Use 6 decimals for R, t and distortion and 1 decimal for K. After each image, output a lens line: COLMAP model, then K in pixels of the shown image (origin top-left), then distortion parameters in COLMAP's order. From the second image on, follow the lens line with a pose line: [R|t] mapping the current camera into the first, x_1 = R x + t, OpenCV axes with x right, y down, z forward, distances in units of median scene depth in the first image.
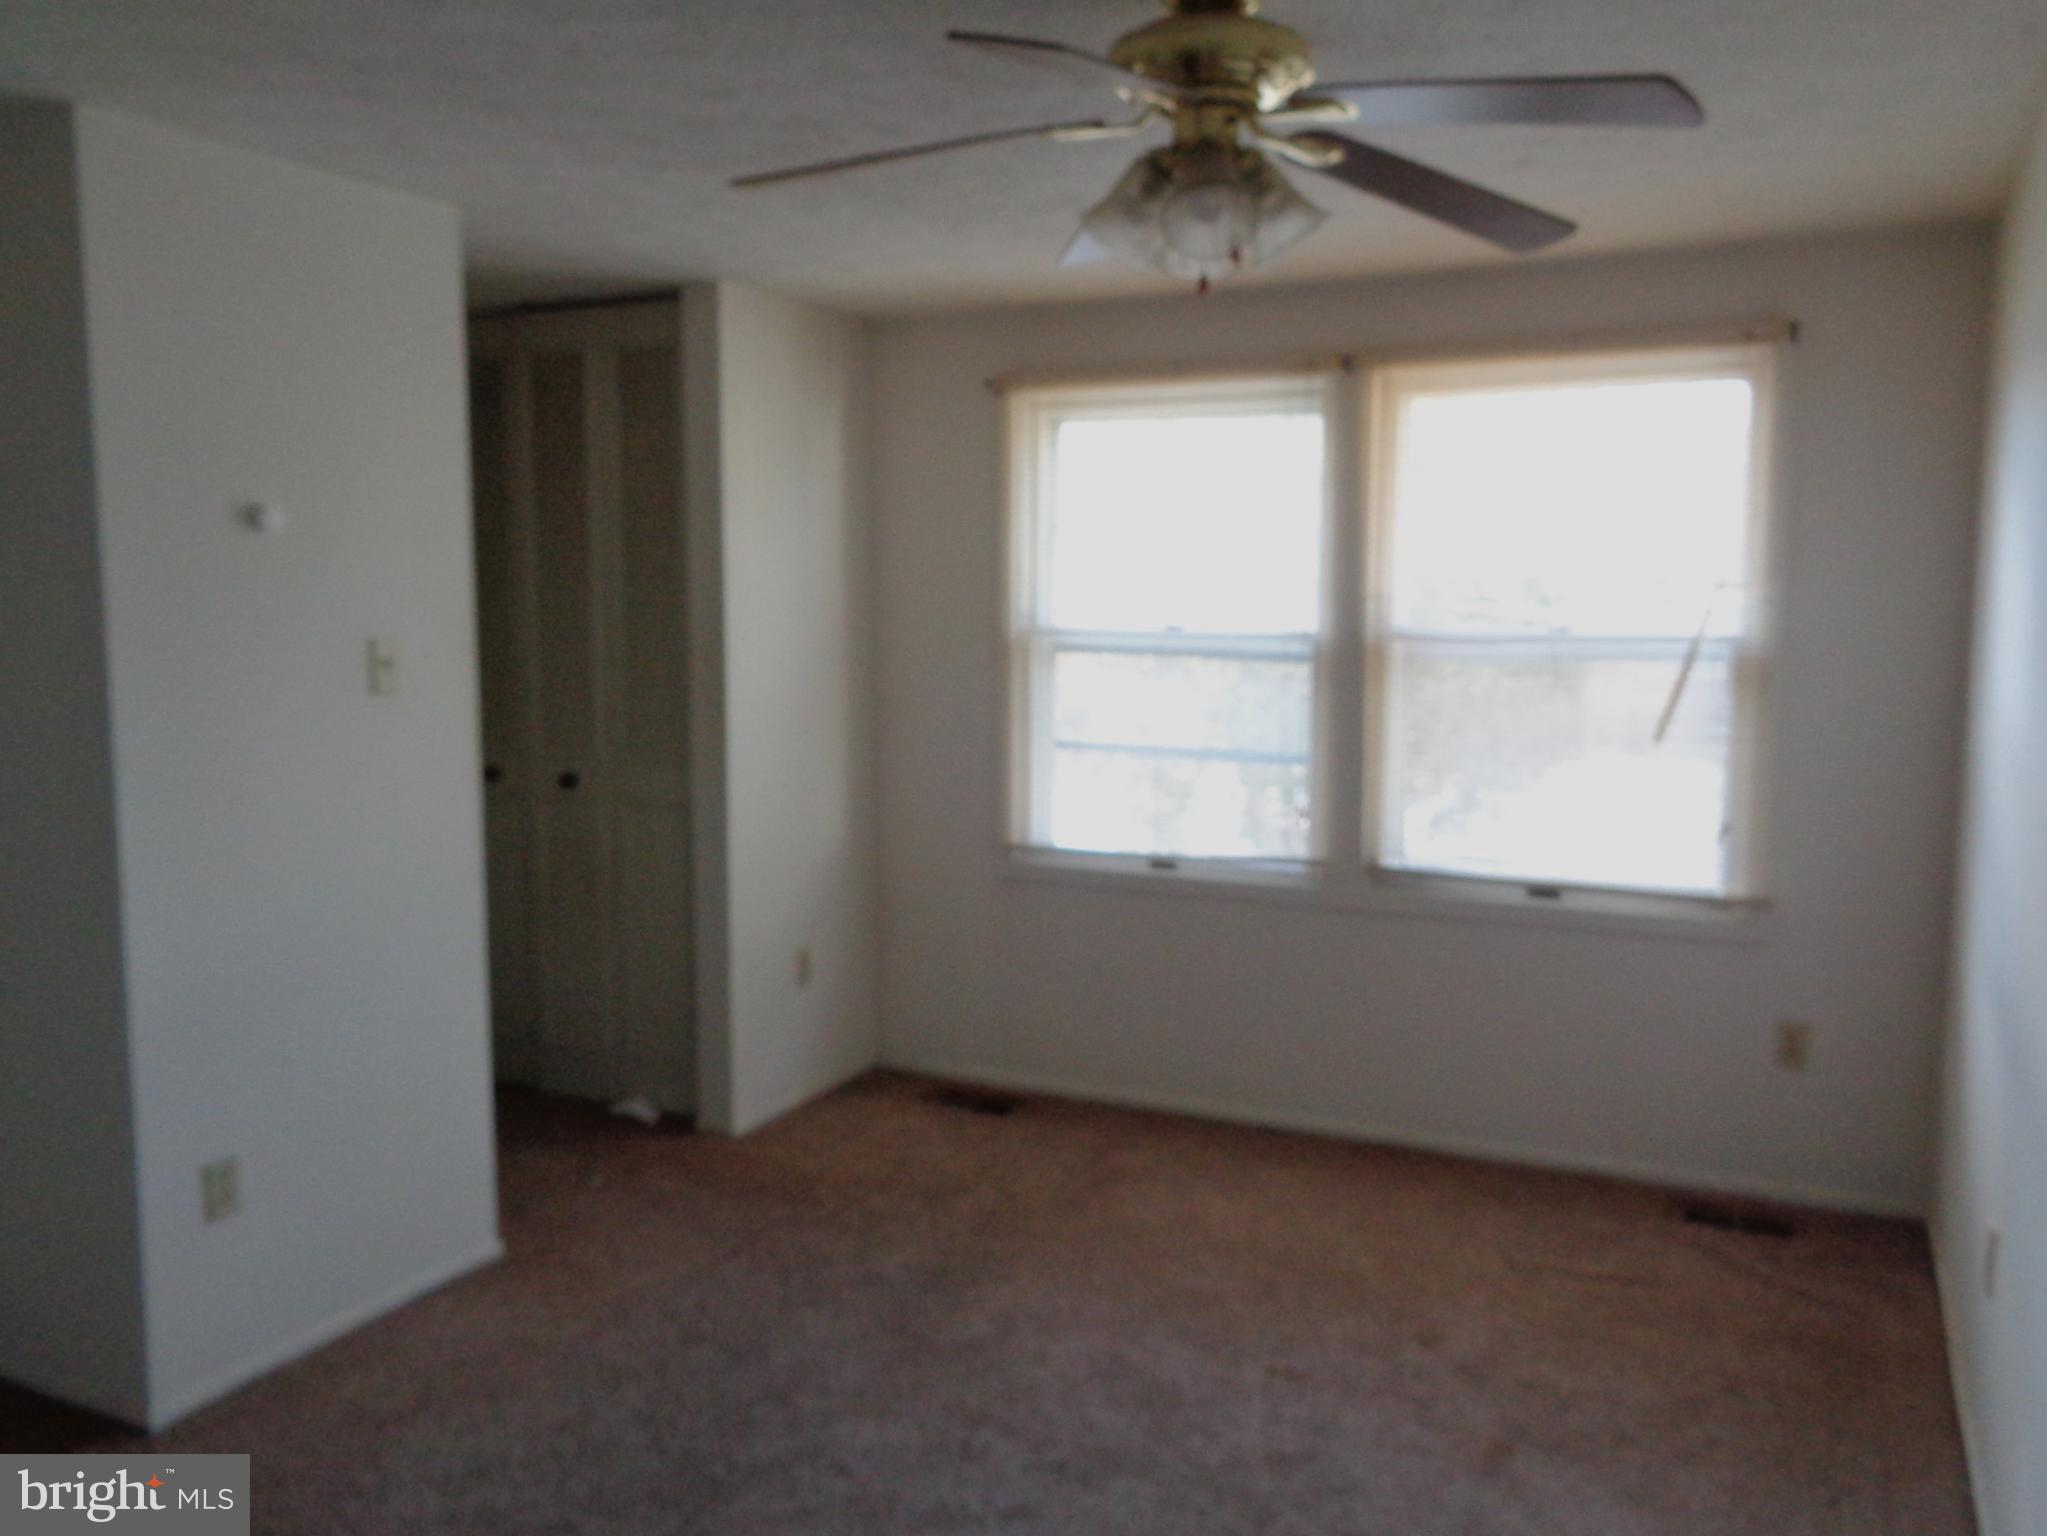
lens RADIAL K [[1590.9, 0, 1023.5], [0, 1590.9, 768.0], [0, 0, 1]] dist [-0.002011, 0.001708]
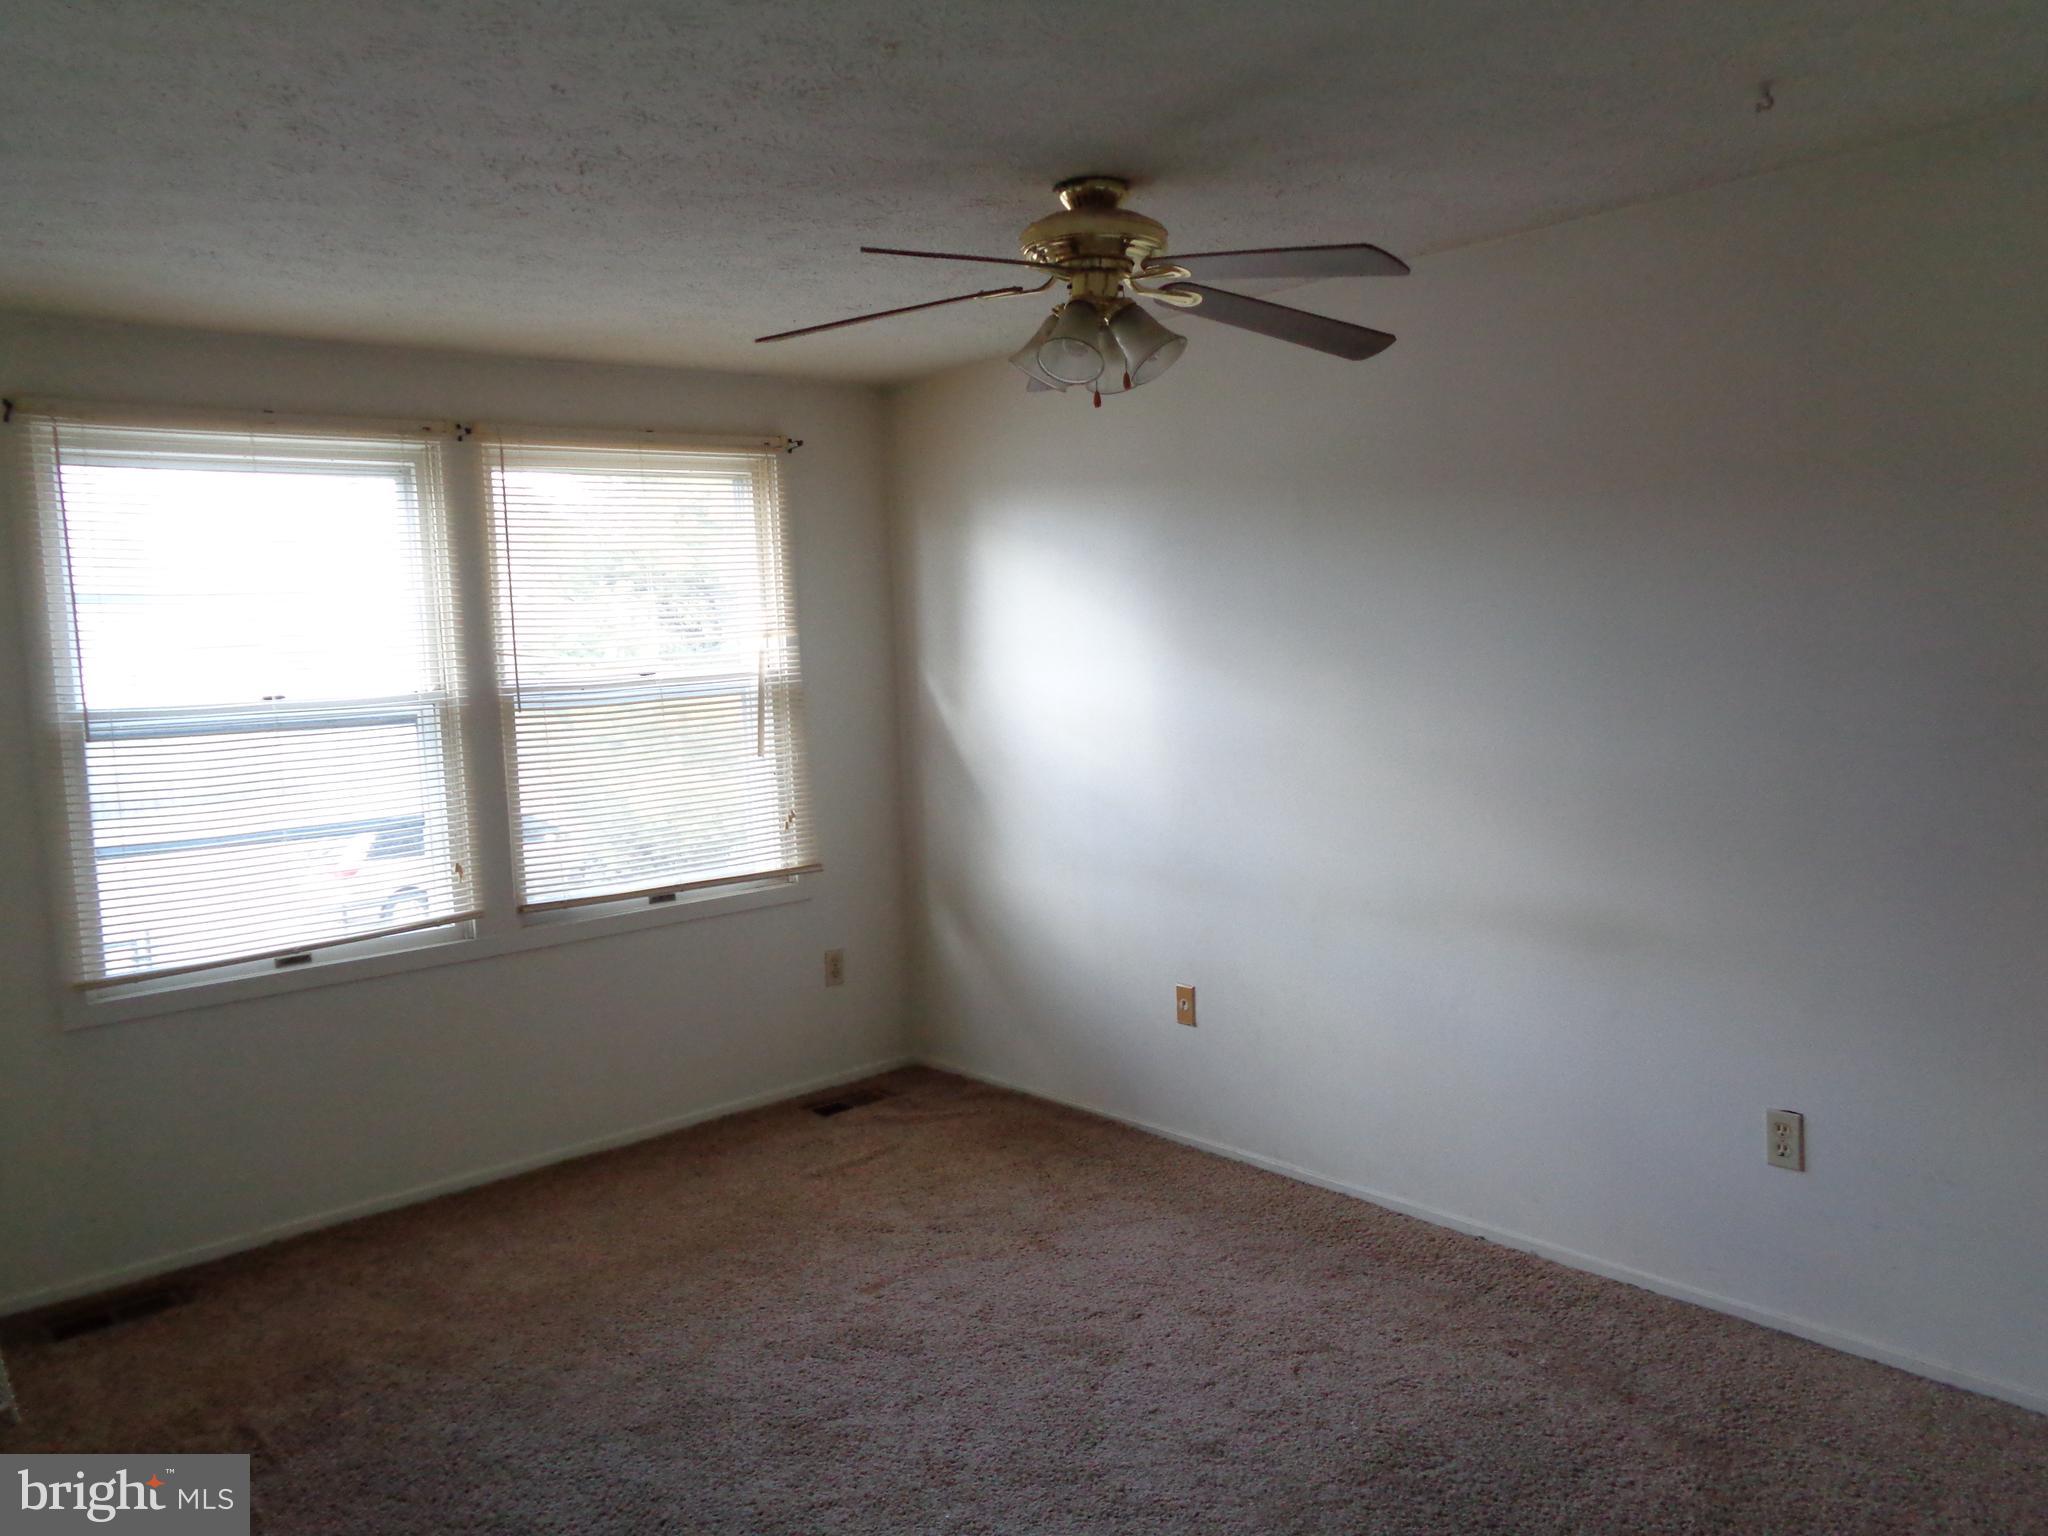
lens RADIAL K [[1520.0, 0, 1020.3], [0, 1520.0, 756.5], [0, 0, 1]] dist [0.009896, -0.004508]
pose [[0.408108, -0.095484, 0.907926, -0.572912], [0.145837, 0.988563, 0.038411, -0.028780], [-0.901210, 0.116733, 0.417366, 0.273877]]
